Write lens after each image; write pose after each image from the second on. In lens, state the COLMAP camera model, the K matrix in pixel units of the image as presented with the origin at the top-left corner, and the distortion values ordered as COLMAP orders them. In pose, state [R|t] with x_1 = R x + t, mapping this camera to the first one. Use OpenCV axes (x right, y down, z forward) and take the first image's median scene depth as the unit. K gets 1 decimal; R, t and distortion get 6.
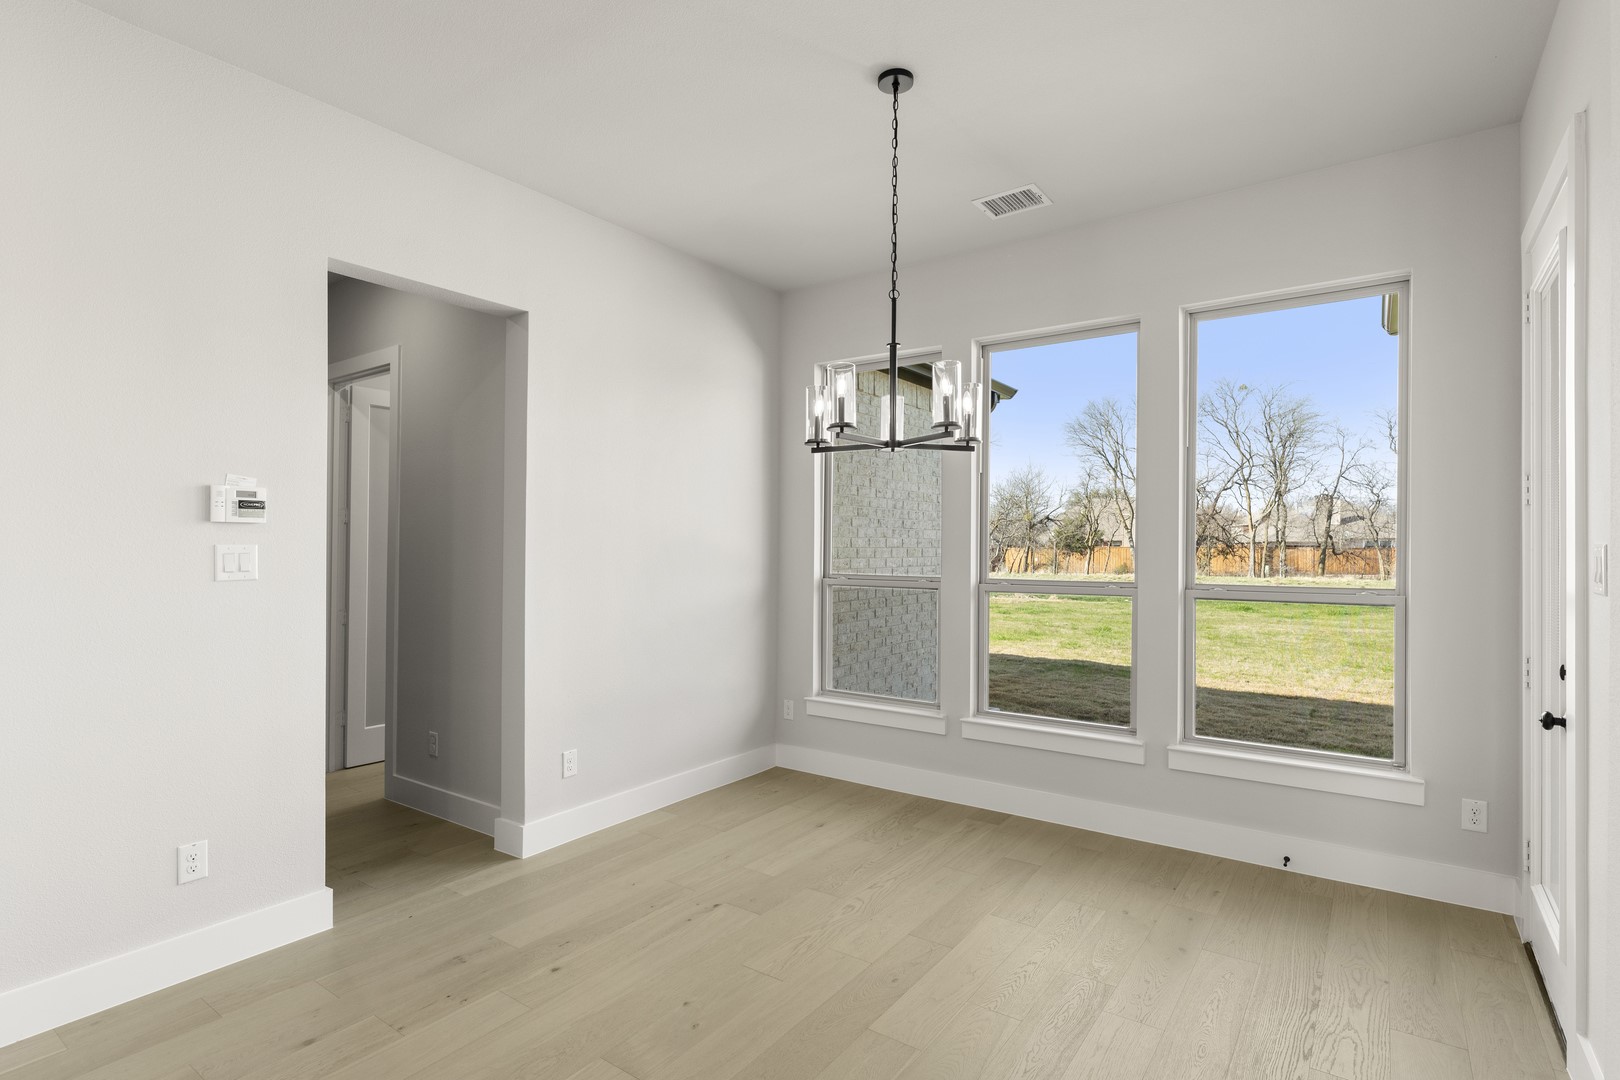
lens RADIAL K [[805.8, 0, 809.1], [0, 805.8, 542.4], [0, 0, 1]] dist [-0.000581, 0.003324]
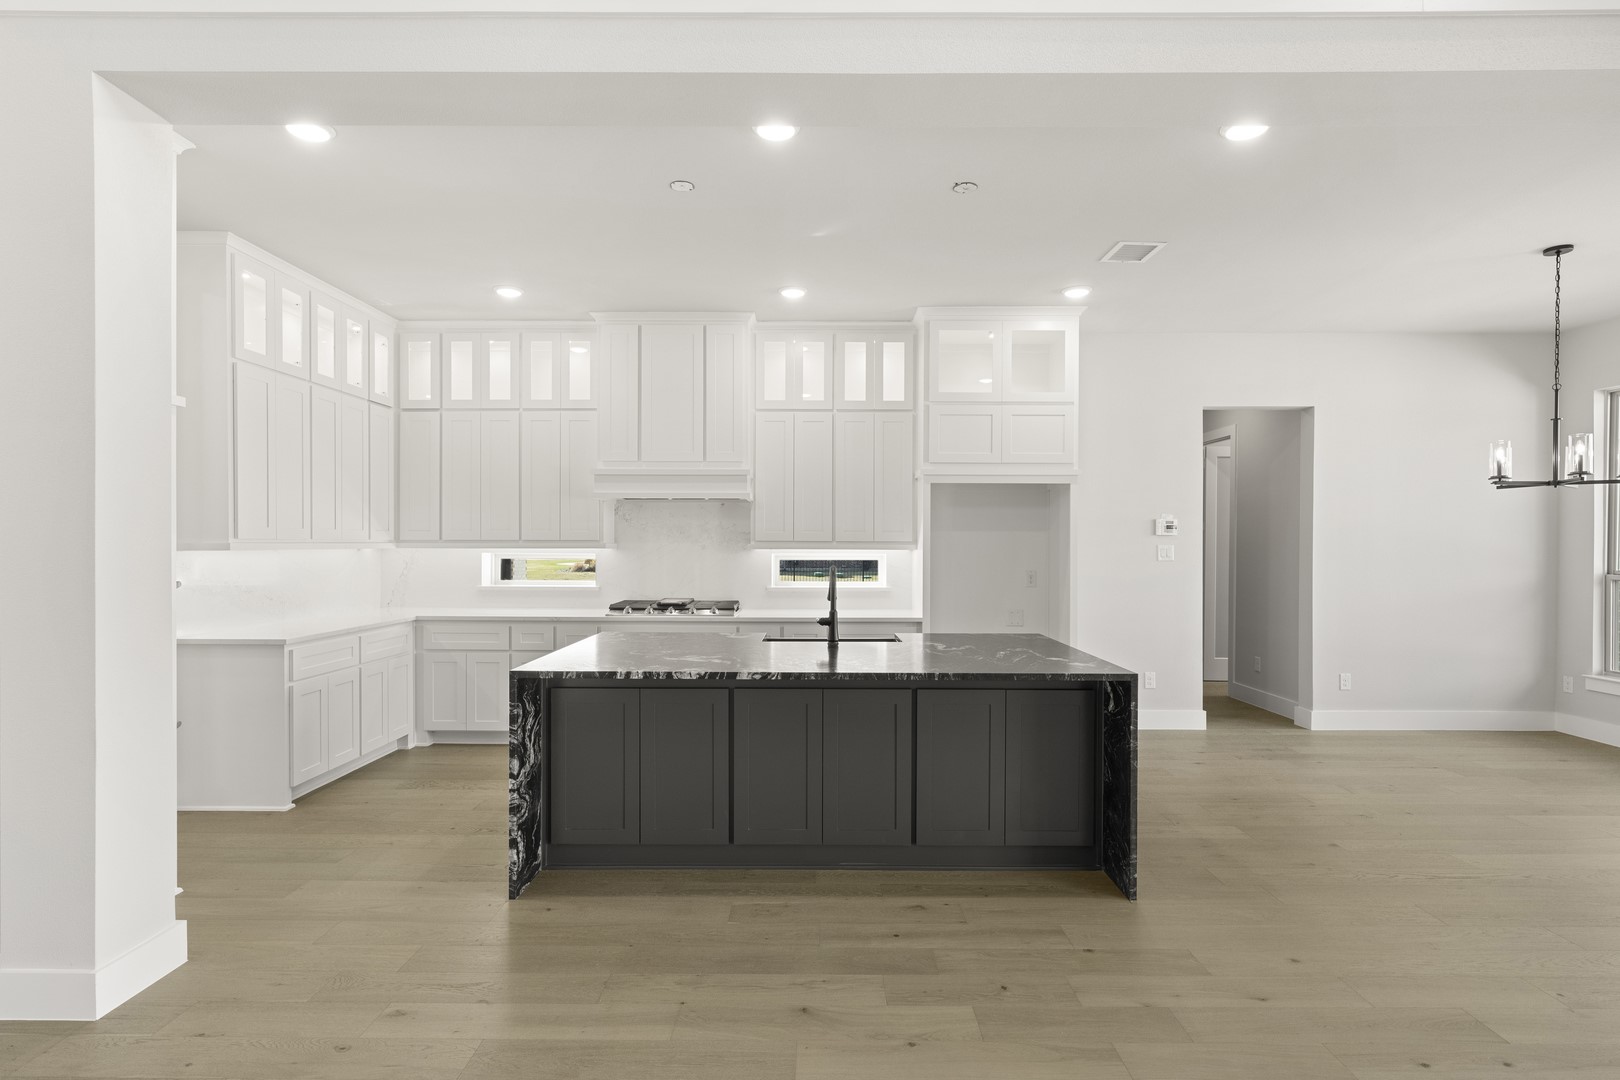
lens RADIAL K [[805.8, 0, 817.0], [0, 805.8, 542.0], [0, 0, 1]] dist [-0.000581, 0.003324]
pose [[0.584470, 0.001004, -0.811415, 0.296817], [0.002042, 0.999994, 0.002708, -0.007238], [0.811413, -0.003240, 0.584464, -0.599055]]
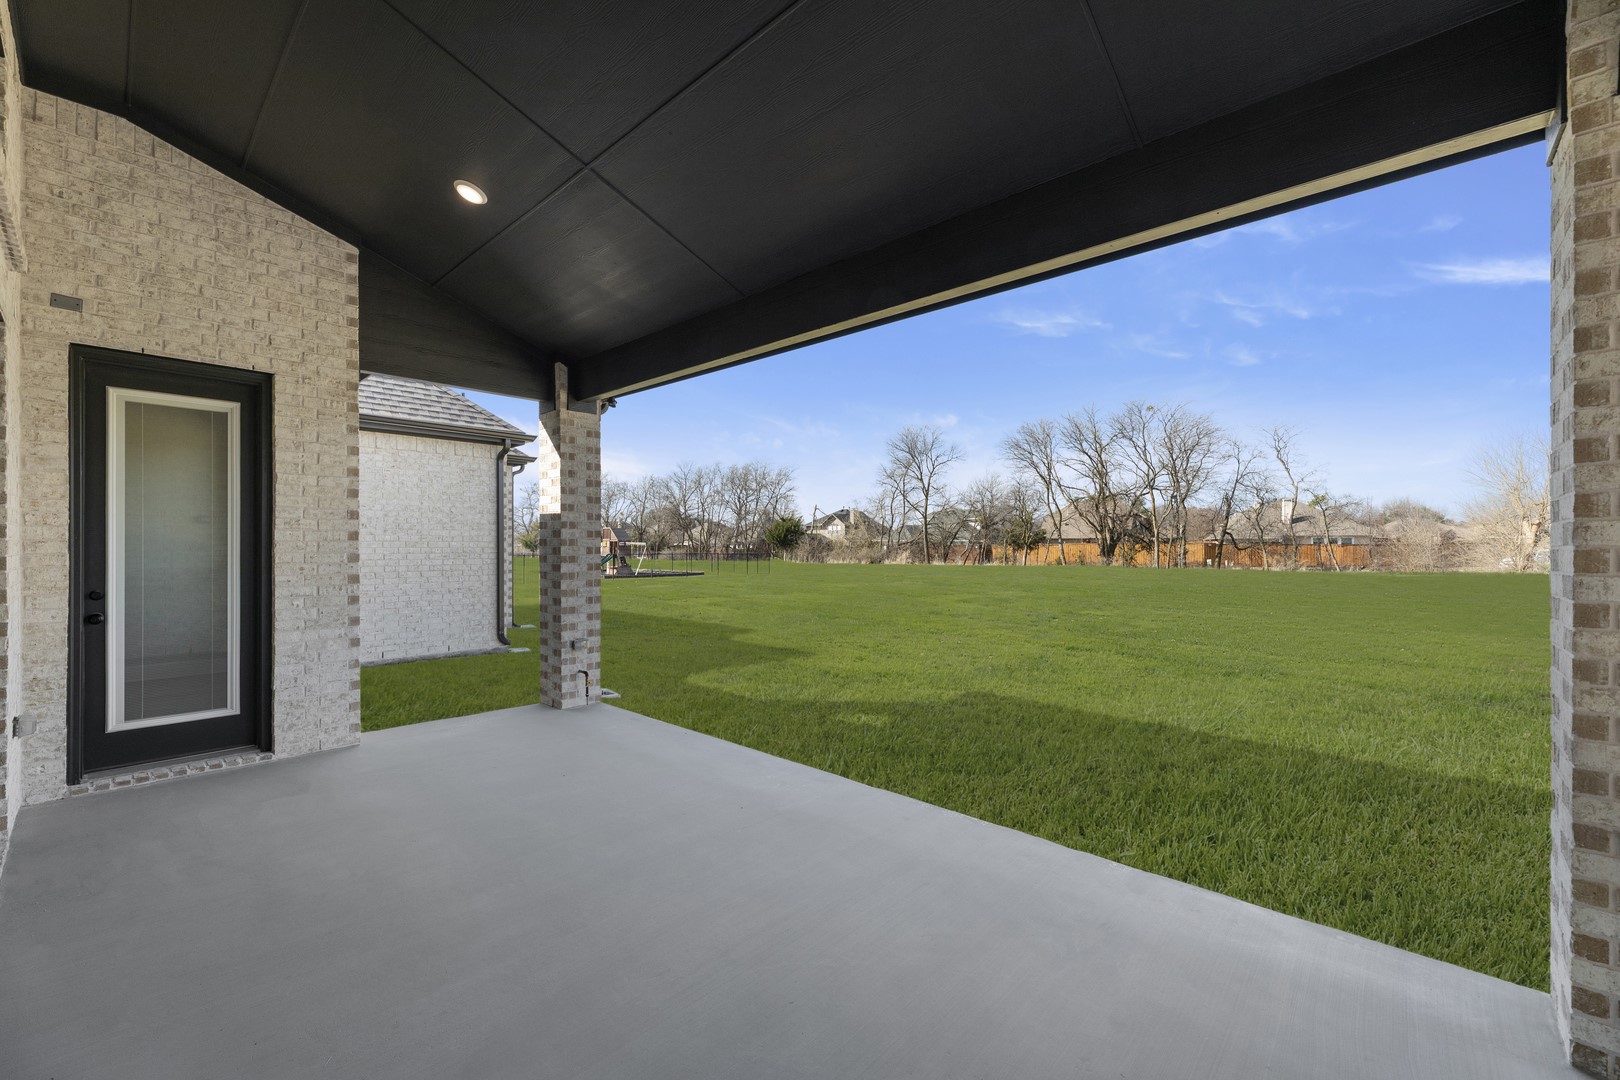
lens RADIAL K [[655.8, 0, 793.4], [0, 655.8, 536.8], [0, 0, 1]] dist [0.001937, 0.000384]
pose [[0.992370, -0.000604, -0.123294, 1.324645], [0.000052, 0.999990, -0.004476, 0.004452], [0.123295, 0.004436, 0.992360, -0.224495]]
